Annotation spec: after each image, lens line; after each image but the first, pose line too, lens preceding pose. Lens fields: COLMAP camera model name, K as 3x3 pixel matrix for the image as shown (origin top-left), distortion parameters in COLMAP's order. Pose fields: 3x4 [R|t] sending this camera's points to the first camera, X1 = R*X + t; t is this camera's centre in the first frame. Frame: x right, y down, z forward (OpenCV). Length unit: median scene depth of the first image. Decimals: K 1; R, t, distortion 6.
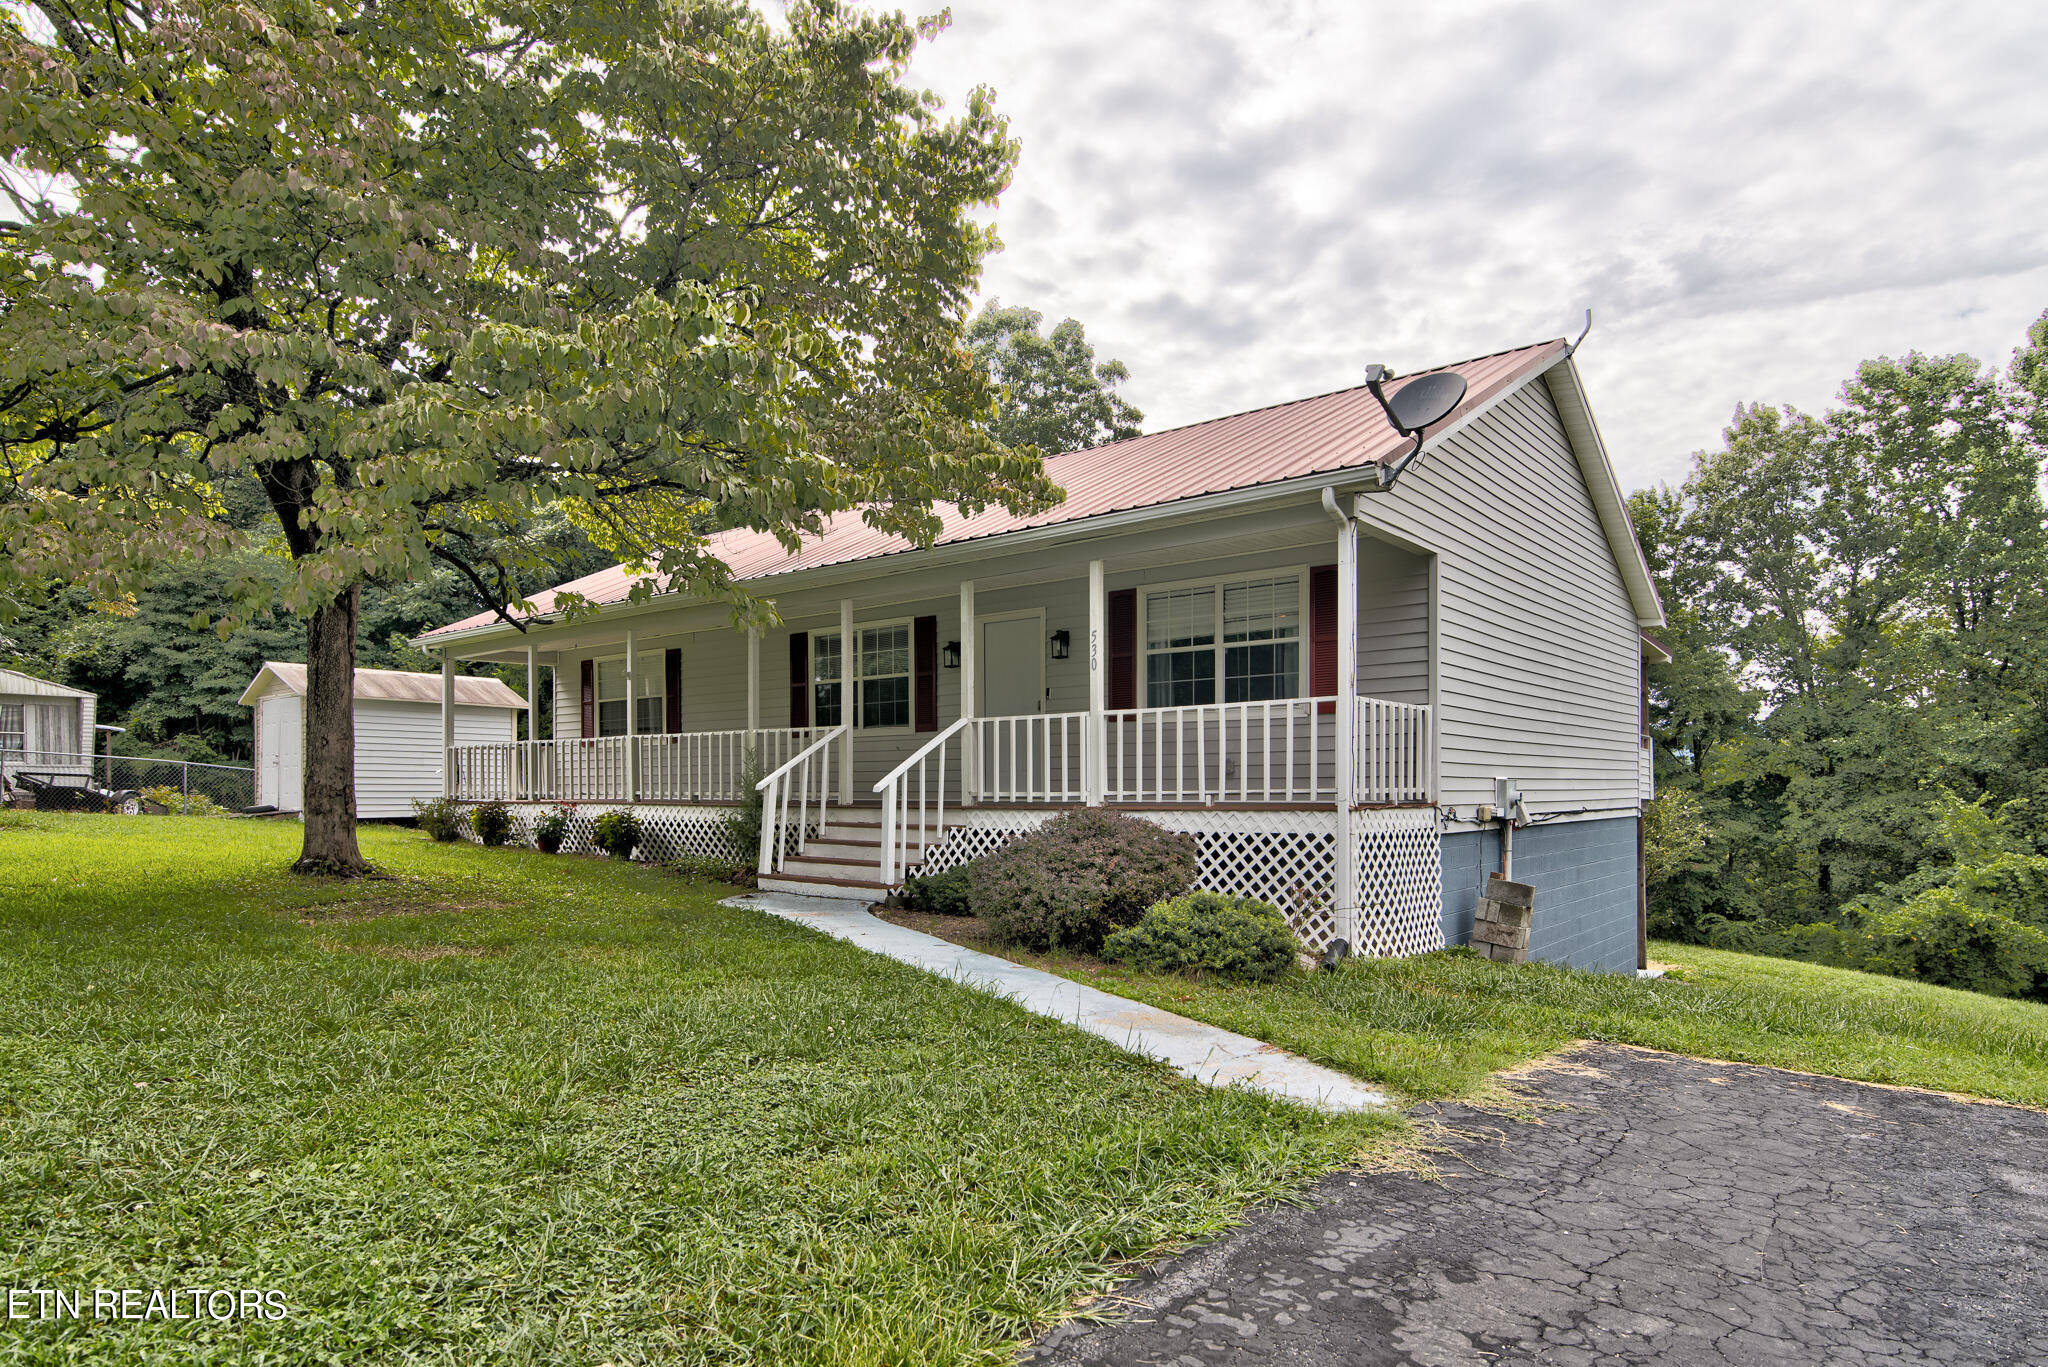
lens RADIAL K [[1167.0, 0, 1017.4], [0, 1167.0, 764.4], [0, 0, 1]] dist [-0.000827, -0.000371]
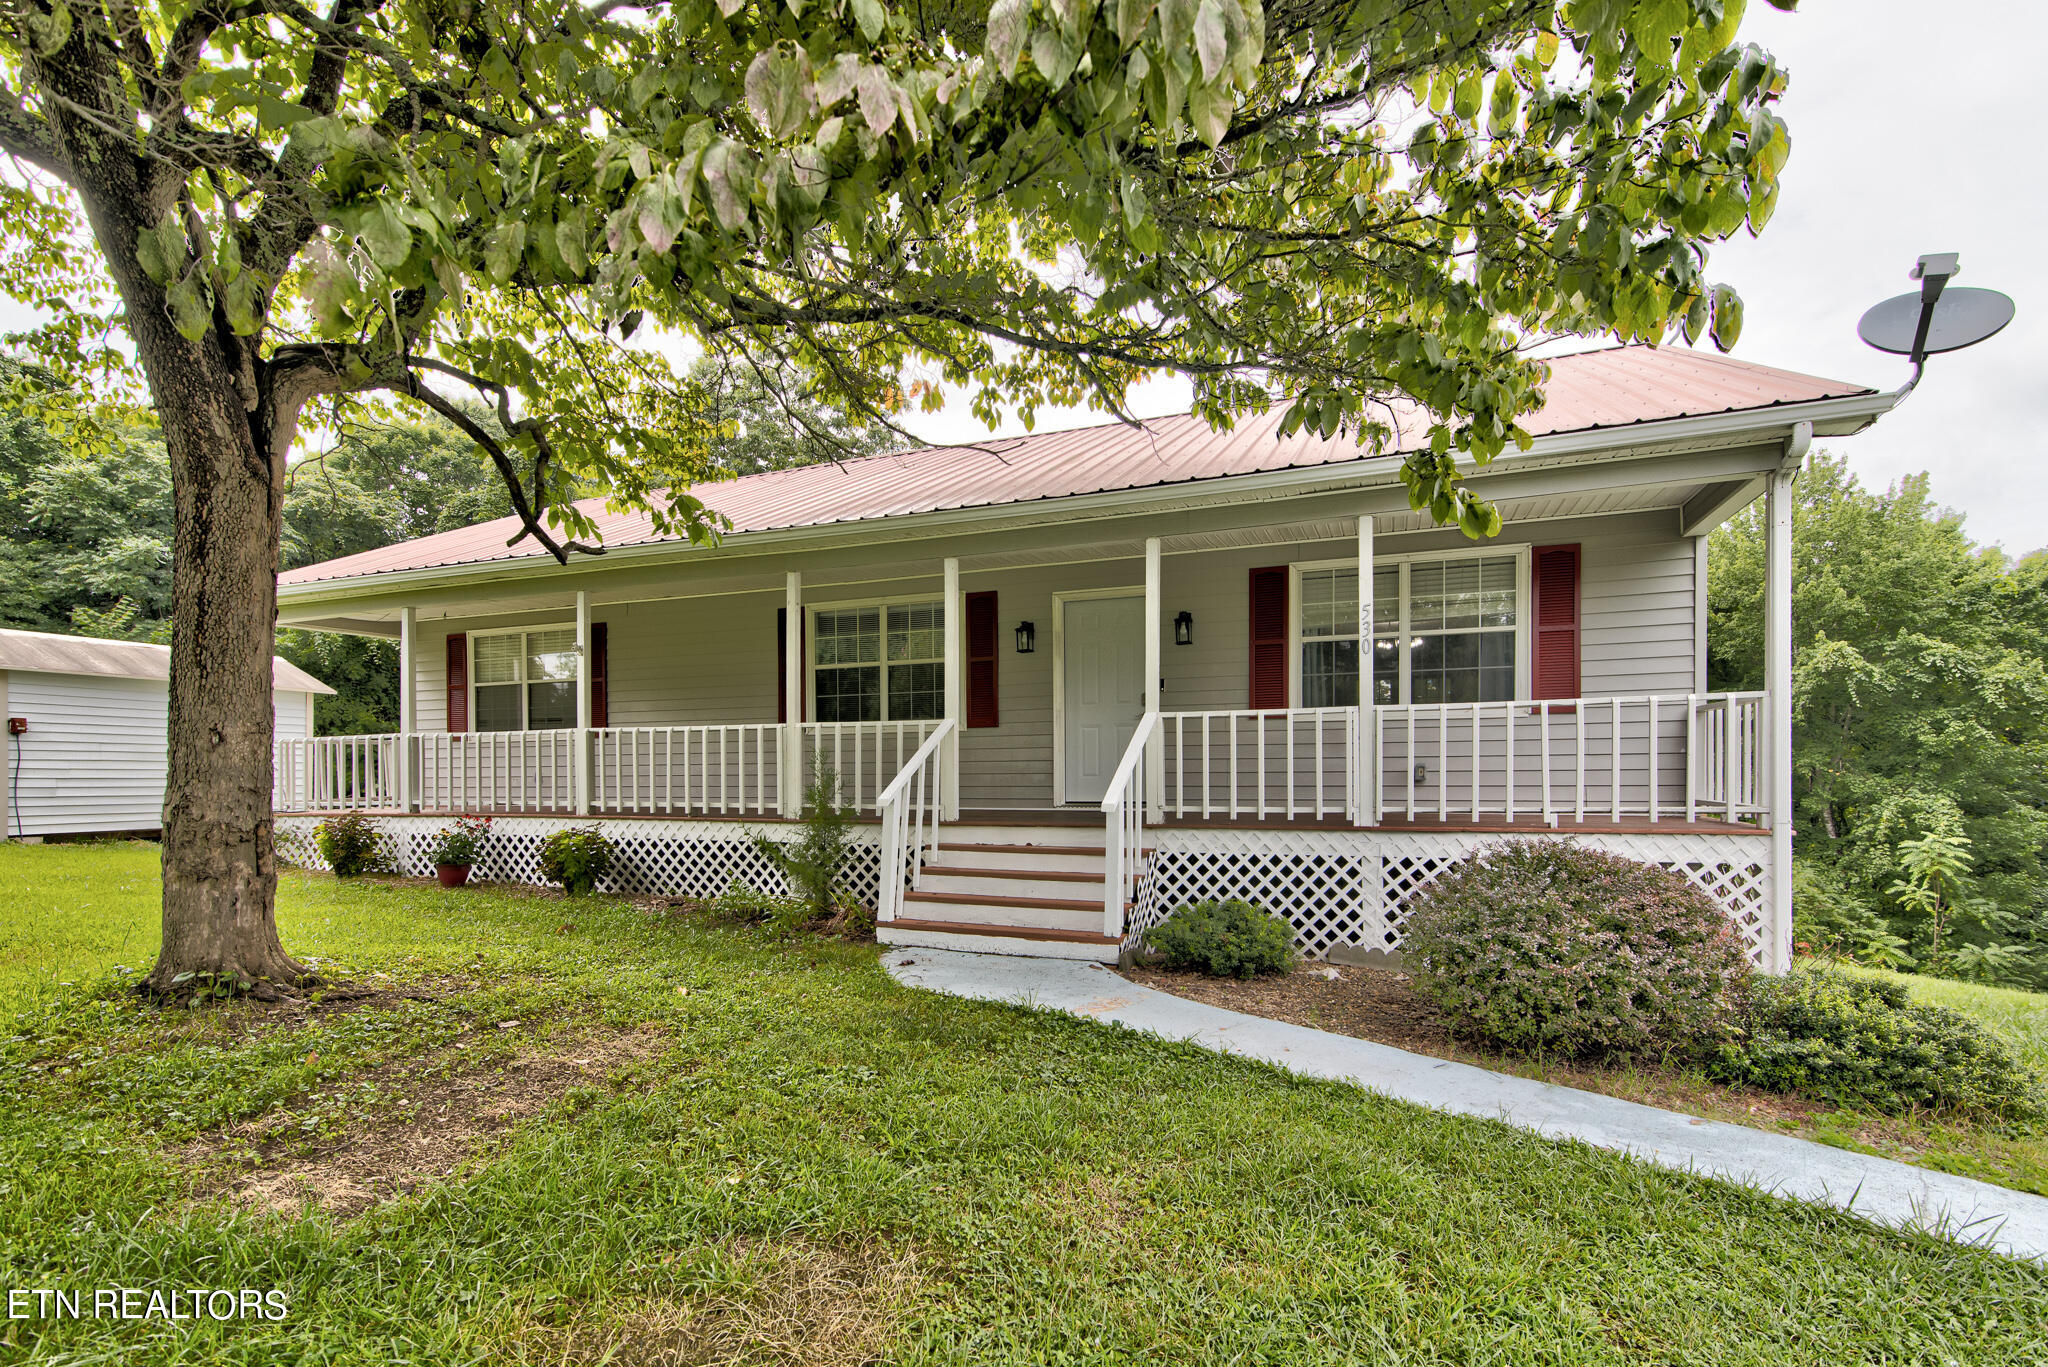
lens RADIAL K [[951.3, 0, 1022.9], [0, 951.3, 760.7], [0, 0, 1]] dist [0.004634, -0.000463]
pose [[0.952848, 0.000791, 0.303446, -0.269456], [-0.002785, 0.999977, 0.006139, -0.009079], [-0.303435, -0.006694, 0.952829, 0.347546]]
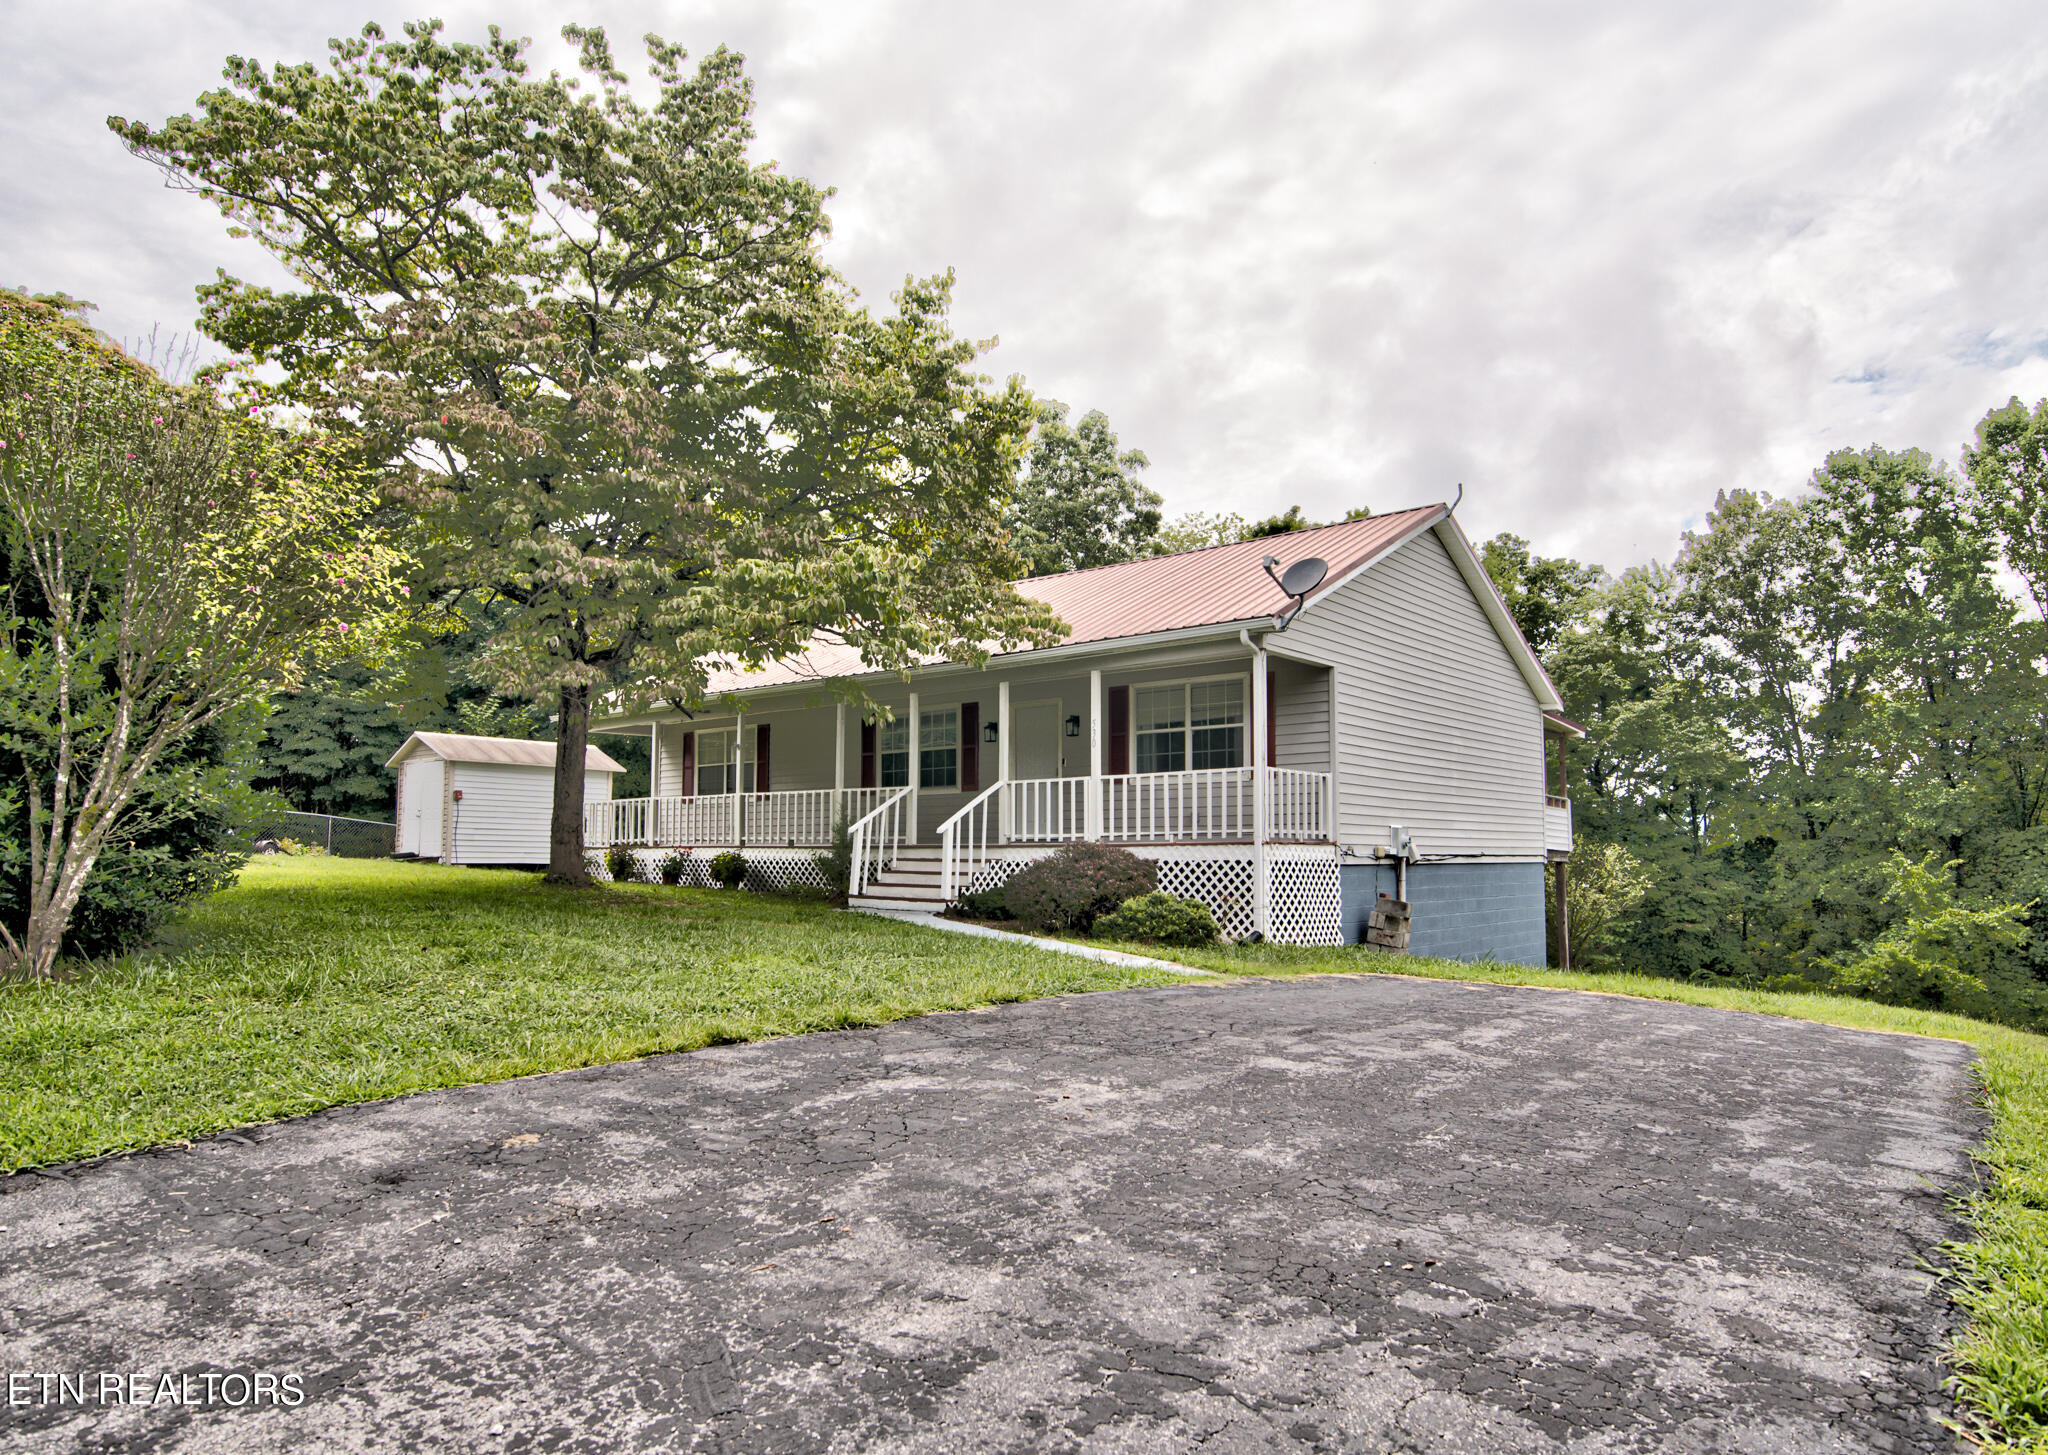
lens RADIAL K [[1222.8, 0, 1021.9], [0, 1222.8, 731.6], [0, 0, 1]] dist [-0.028881, -0.000023]
pose [[0.999791, 0.003728, -0.020104, 0.006257], [-0.005342, 0.996711, -0.080859, 0.015756], [0.019736, 0.080950, 0.996523, -0.365712]]
